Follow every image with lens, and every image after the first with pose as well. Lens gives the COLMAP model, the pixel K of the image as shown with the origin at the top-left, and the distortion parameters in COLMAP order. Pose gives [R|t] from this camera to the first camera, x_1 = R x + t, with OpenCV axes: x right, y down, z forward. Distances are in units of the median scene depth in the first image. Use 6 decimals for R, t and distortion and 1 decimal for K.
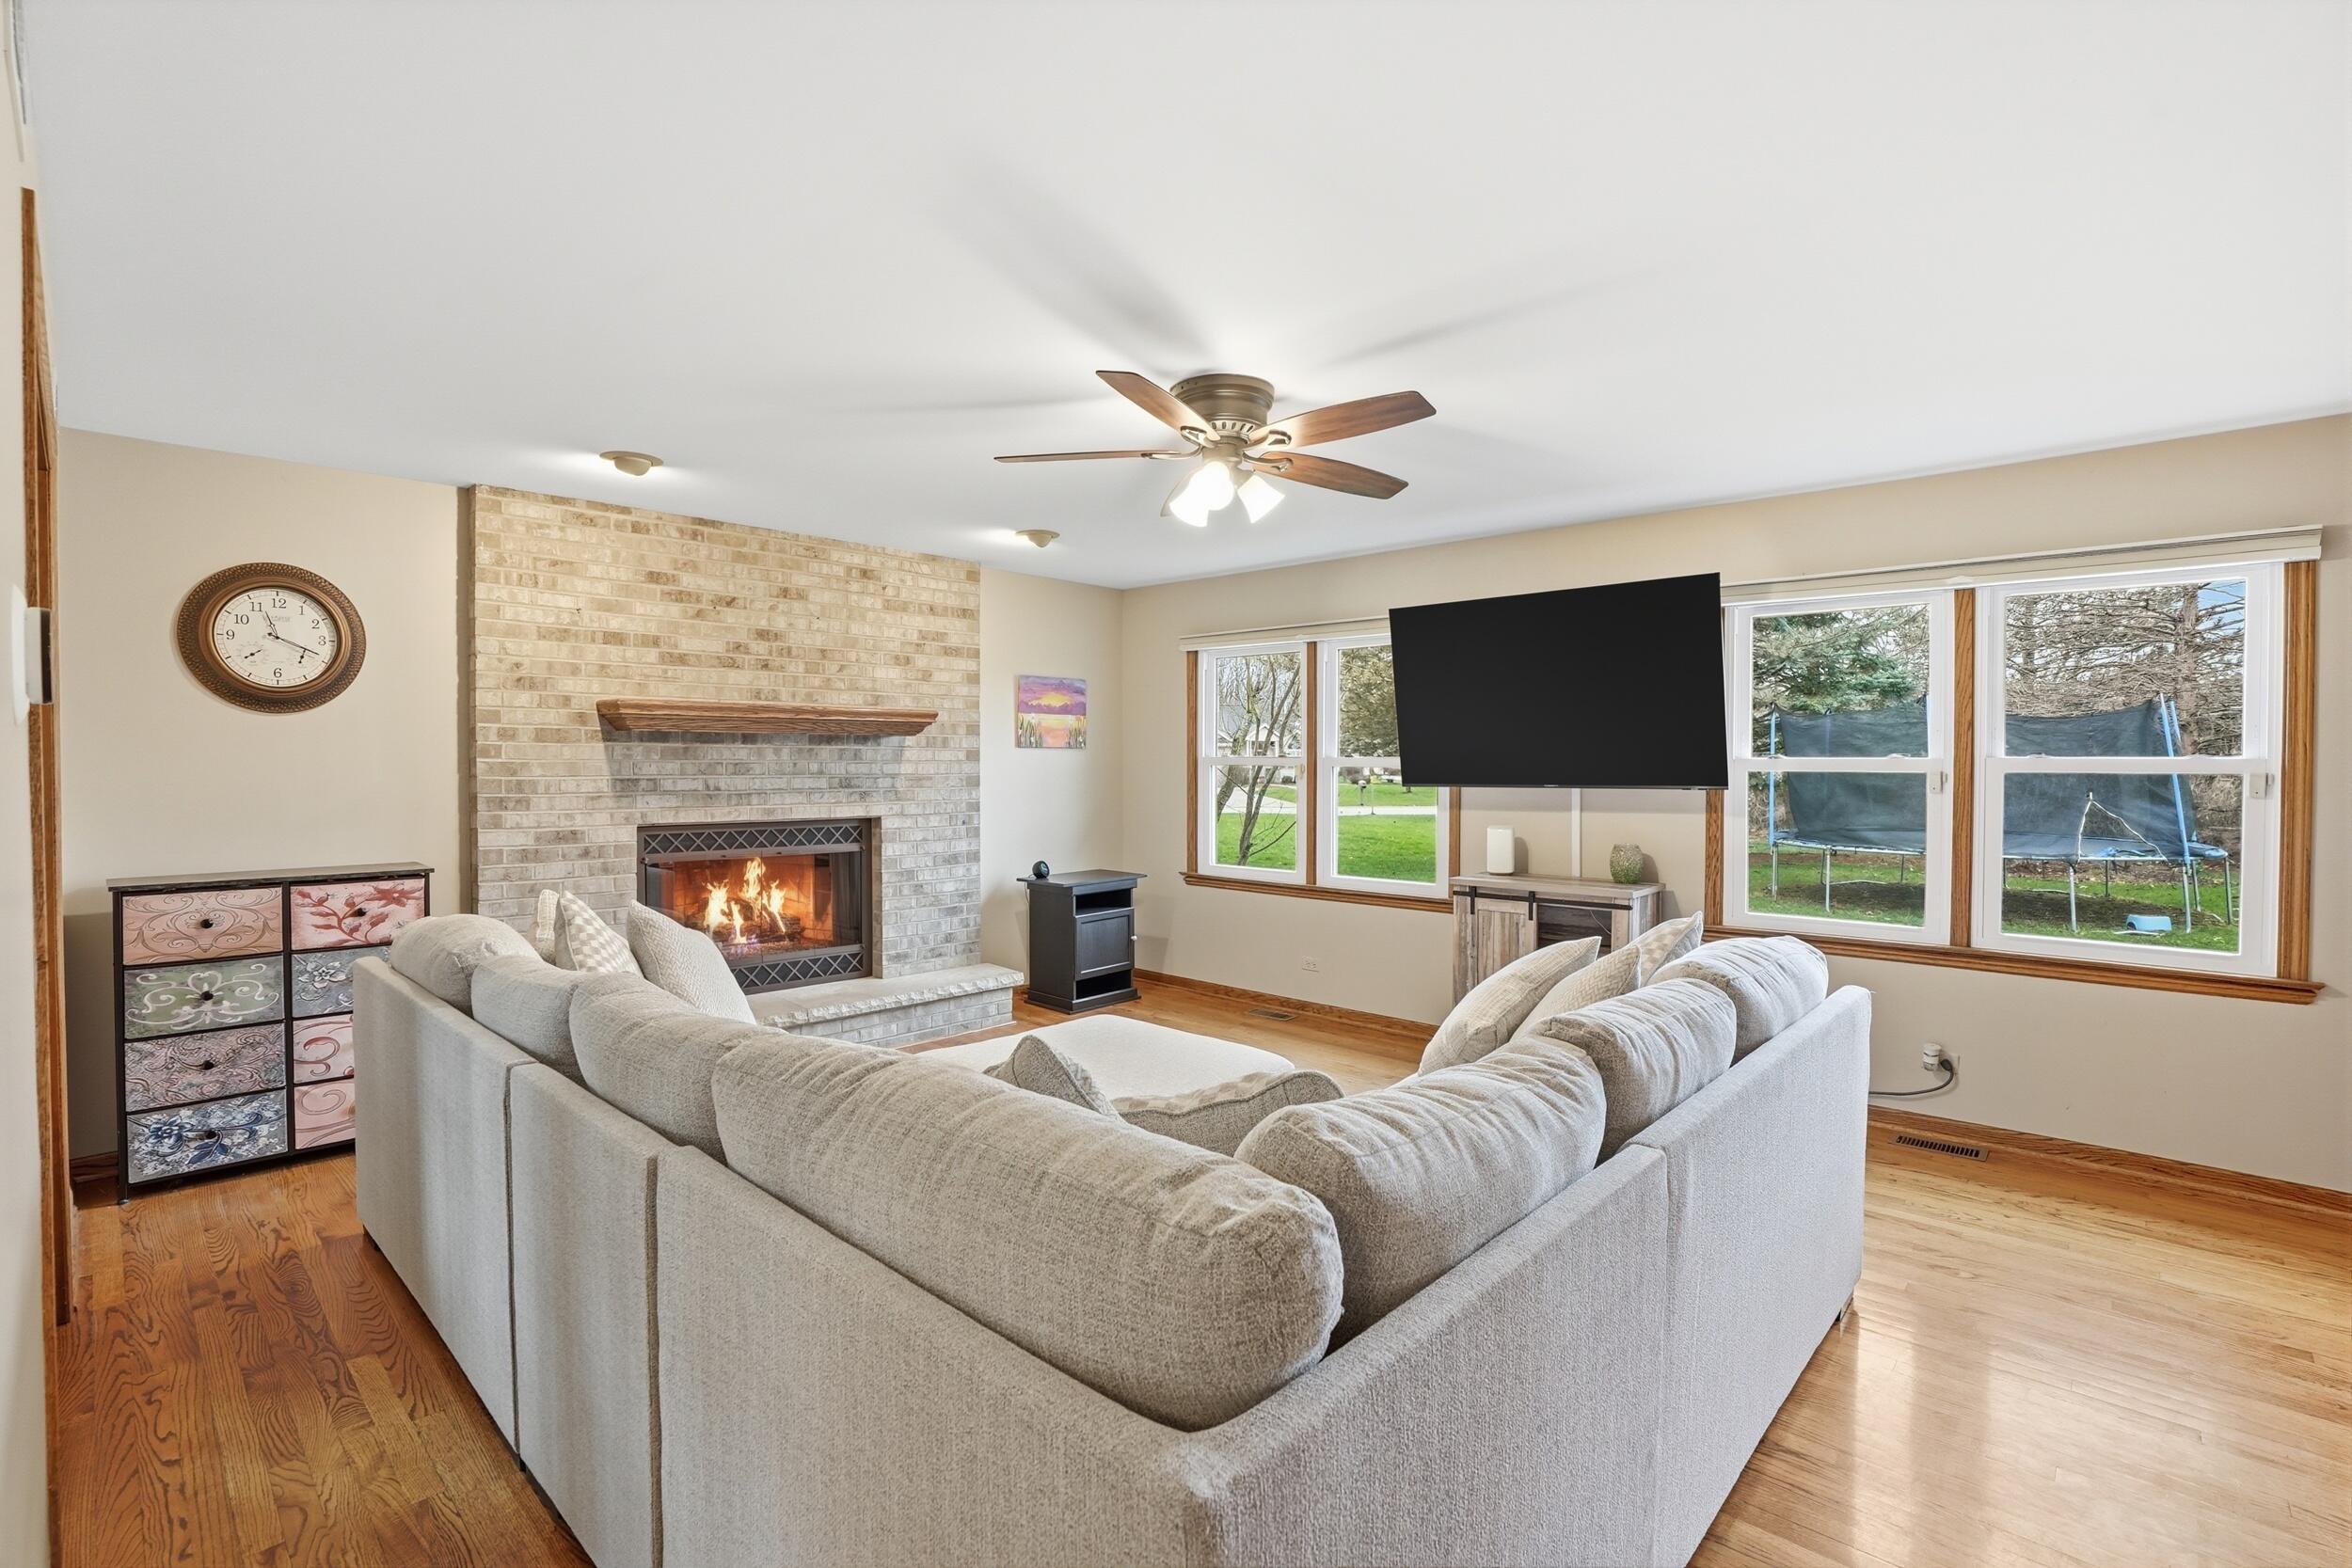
lens RADIAL K [[1085.4, 0, 1170.2], [0, 1085.4, 779.9], [0, 0, 1]] dist [-0.002627, 0.000184]
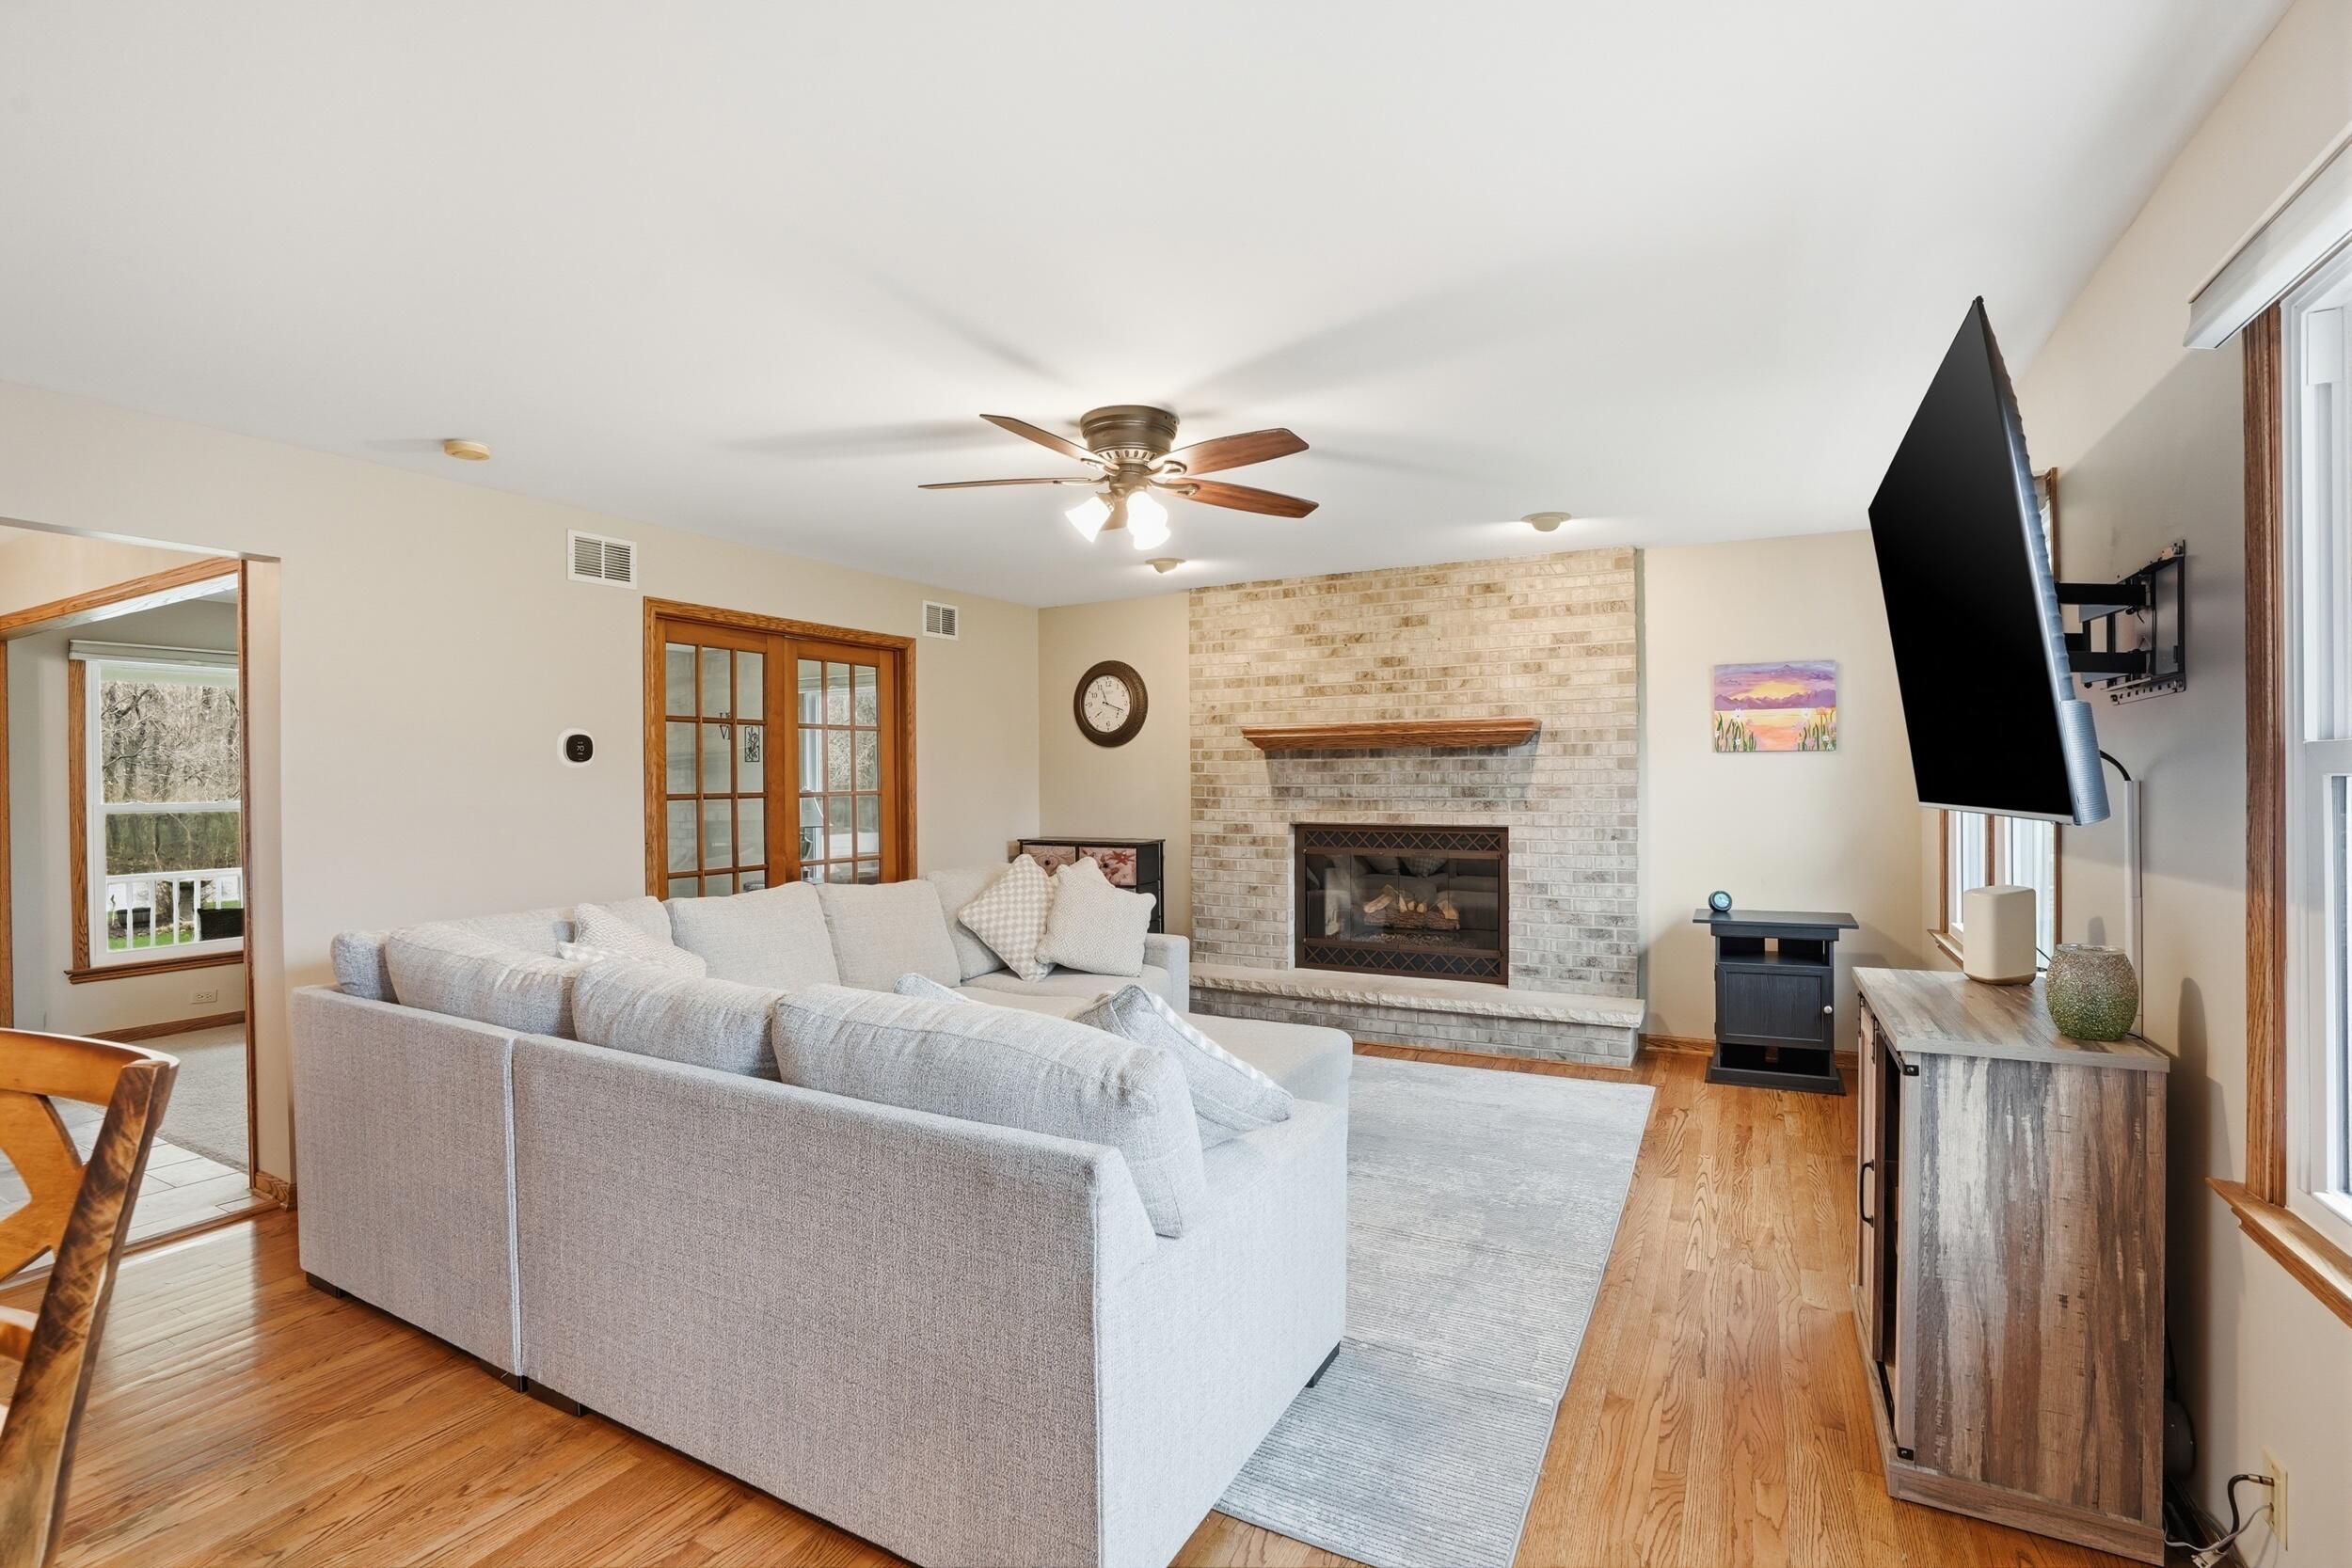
lens RADIAL K [[1085.4, 0, 1177.6], [0, 1085.4, 786.1], [0, 0, 1]] dist [-0.002627, 0.000184]
pose [[0.302611, 0.008128, -0.953079, 0.626658], [-0.005539, 0.999962, 0.006769, -0.008868], [0.953098, 0.003231, 0.302645, 0.425952]]
